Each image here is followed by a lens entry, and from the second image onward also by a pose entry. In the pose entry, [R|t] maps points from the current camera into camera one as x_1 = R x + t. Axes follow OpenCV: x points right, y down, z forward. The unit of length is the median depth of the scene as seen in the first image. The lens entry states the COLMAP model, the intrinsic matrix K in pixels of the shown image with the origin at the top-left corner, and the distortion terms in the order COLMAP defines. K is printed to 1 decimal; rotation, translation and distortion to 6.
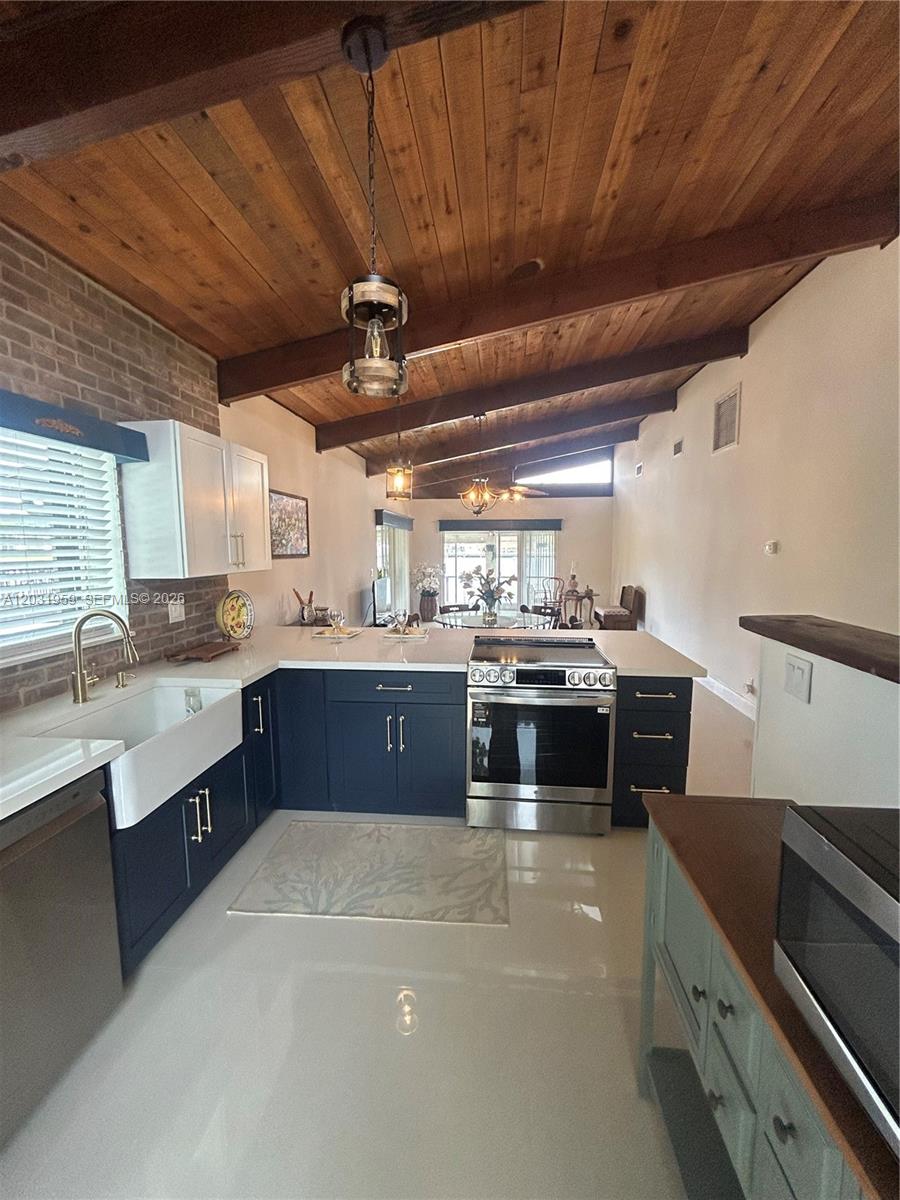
lens RADIAL K [[488.9, 0, 453.5], [0, 488.9, 598.7], [0, 0, 1]] dist [-0.002782, 0.000829]
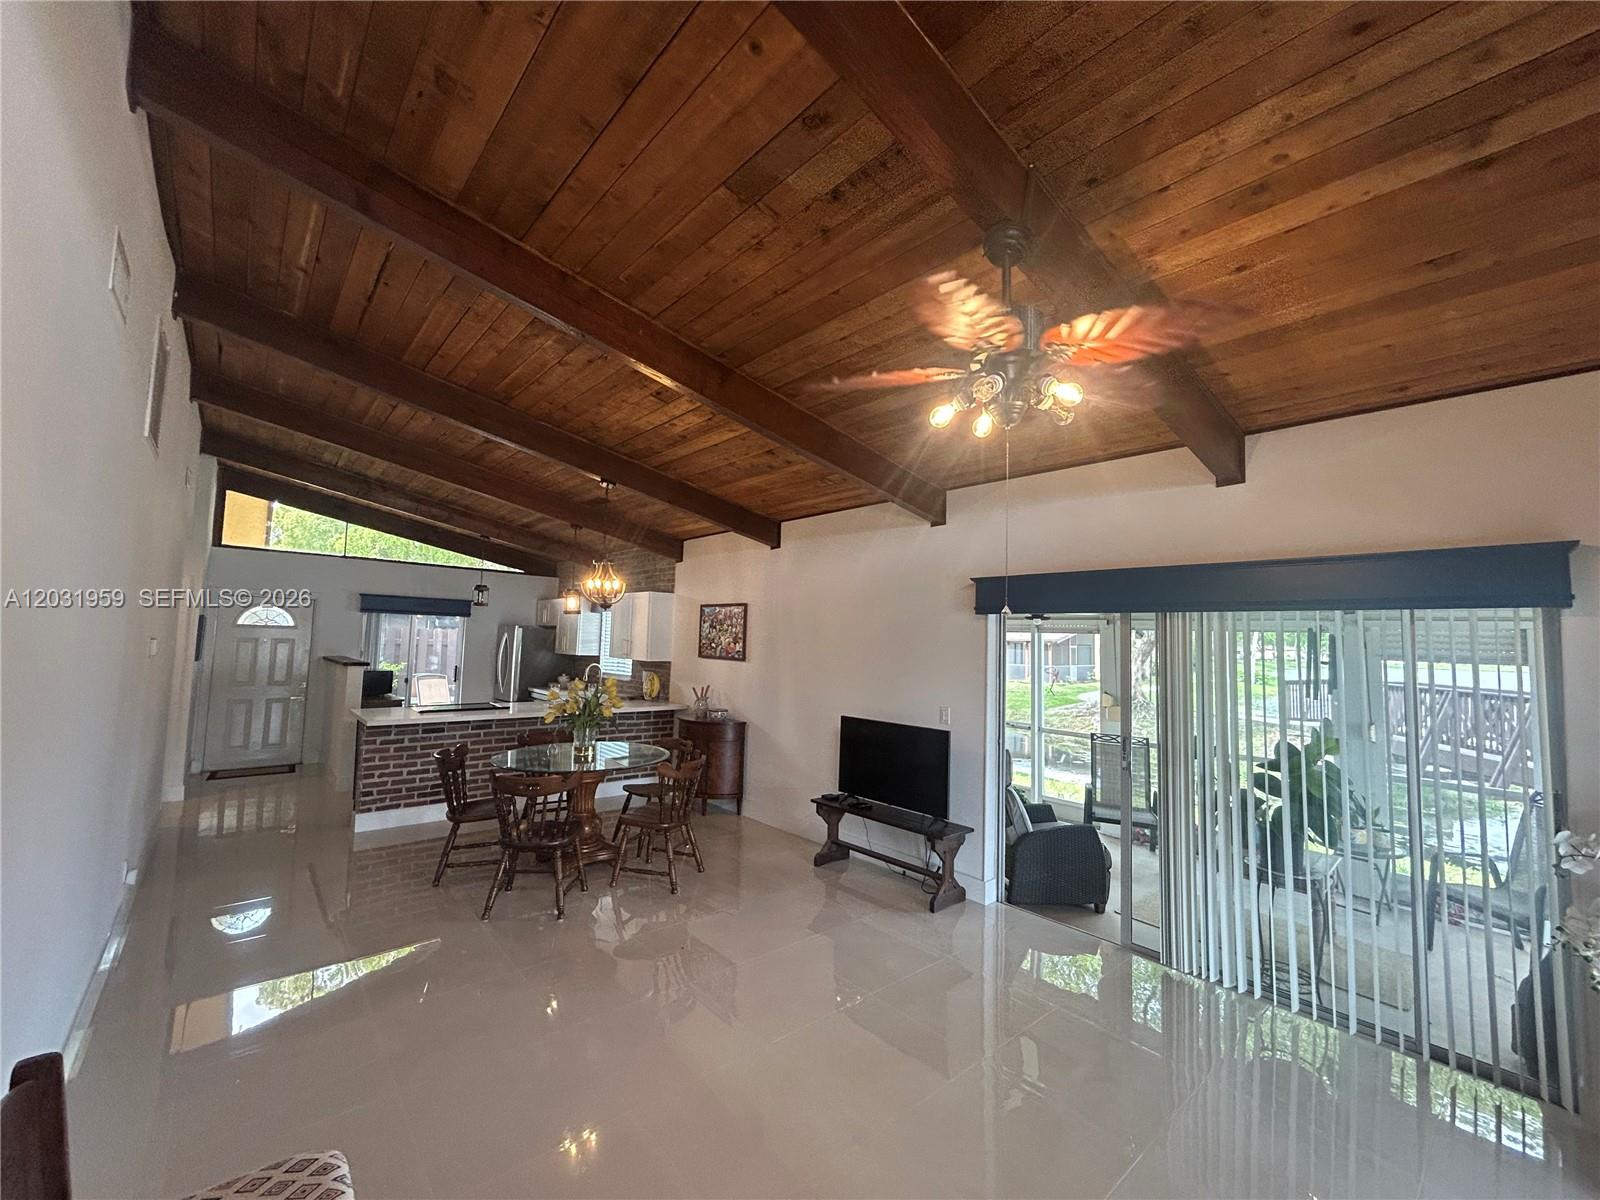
lens RADIAL K [[651.9, 0, 793.7], [0, 651.9, 593.2], [0, 0, 1]] dist [-0.002782, 0.000829]
pose [[-0.688771, -0.071046, -0.721489, 1.037636], [-0.101967, 0.994788, -0.000615, -0.402981], [0.717772, 0.073145, -0.692426, 3.436478]]
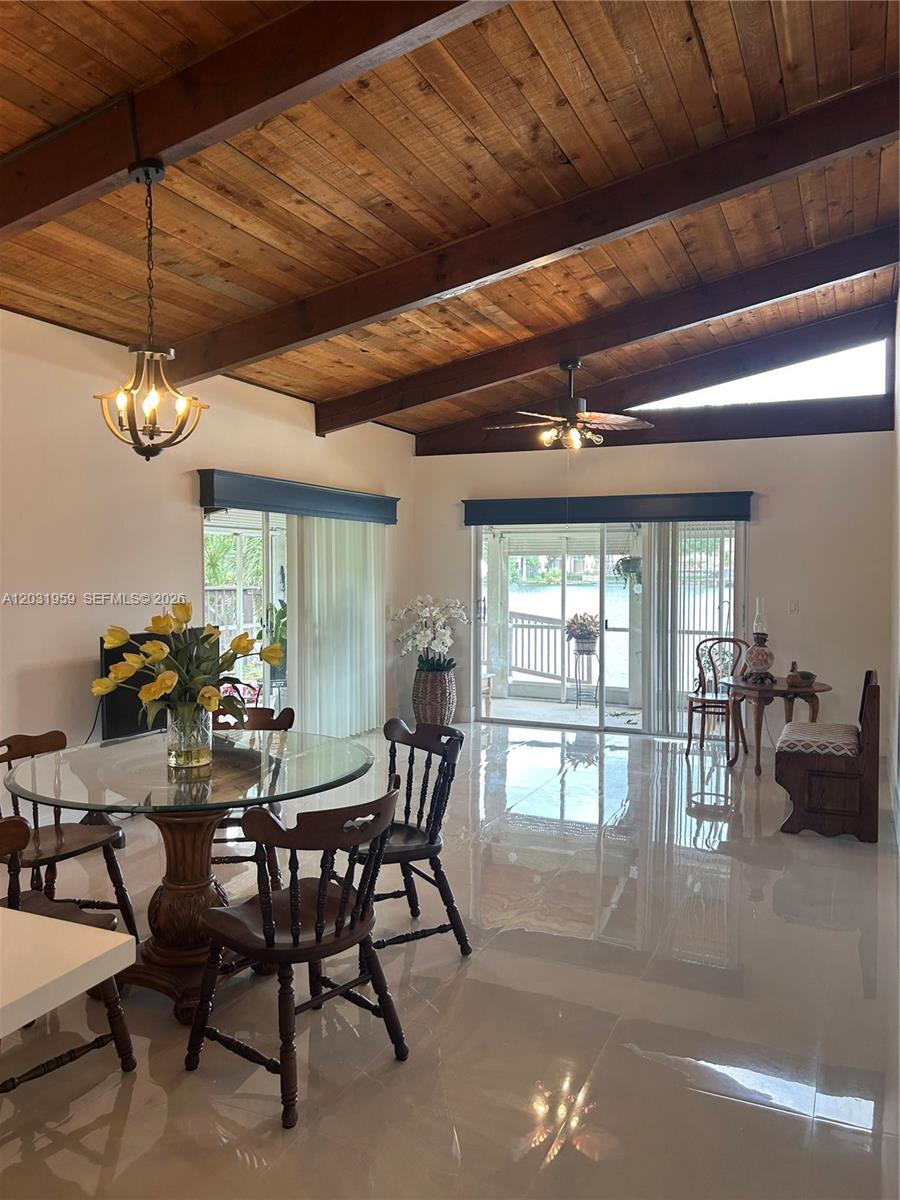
lens RADIAL K [[898.4, 0, 453.7], [0, 898.4, 594.7], [0, 0, 1]] dist [0.060680, -0.073289]
pose [[0.948521, 0.017447, -0.316235, 0.825075], [-0.040991, 0.996846, -0.067952, -0.072099], [0.314052, 0.077417, 0.946244, 0.854589]]
